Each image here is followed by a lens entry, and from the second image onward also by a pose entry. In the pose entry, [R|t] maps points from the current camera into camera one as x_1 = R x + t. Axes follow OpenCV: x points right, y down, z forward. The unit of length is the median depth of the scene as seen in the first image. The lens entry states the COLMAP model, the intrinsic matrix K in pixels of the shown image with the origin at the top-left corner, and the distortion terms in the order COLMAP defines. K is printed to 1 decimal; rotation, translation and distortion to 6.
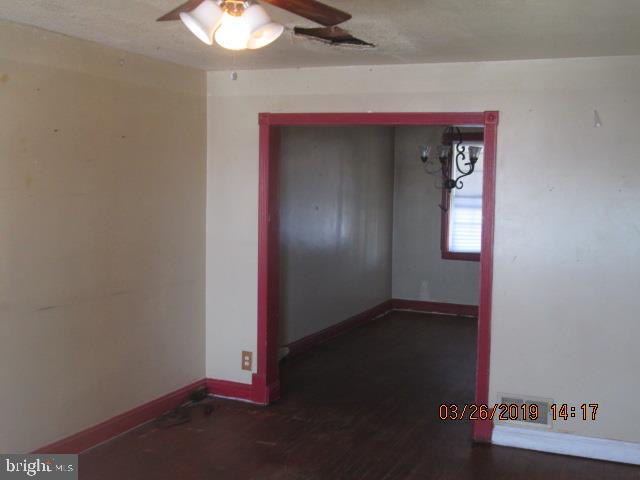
lens RADIAL K [[772.3, 0, 320.4], [0, 772.3, 240.0], [0, 0, 1]] dist [-0.005748, 0.000000]
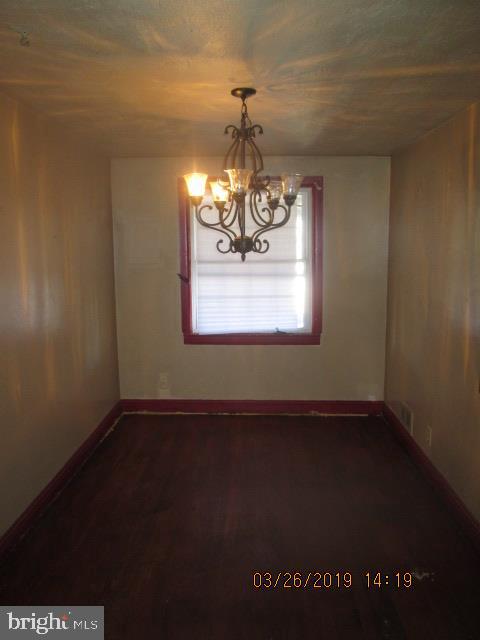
lens RADIAL K [[526.0, 0, 237.6], [0, 526.0, 316.7], [0, 0, 1]] dist [-0.058099, 0.022382]
pose [[0.928150, -0.070620, 0.365446, 0.017086], [0.047977, 0.996344, 0.070684, -0.037167], [-0.369102, -0.048073, 0.928145, 0.498134]]
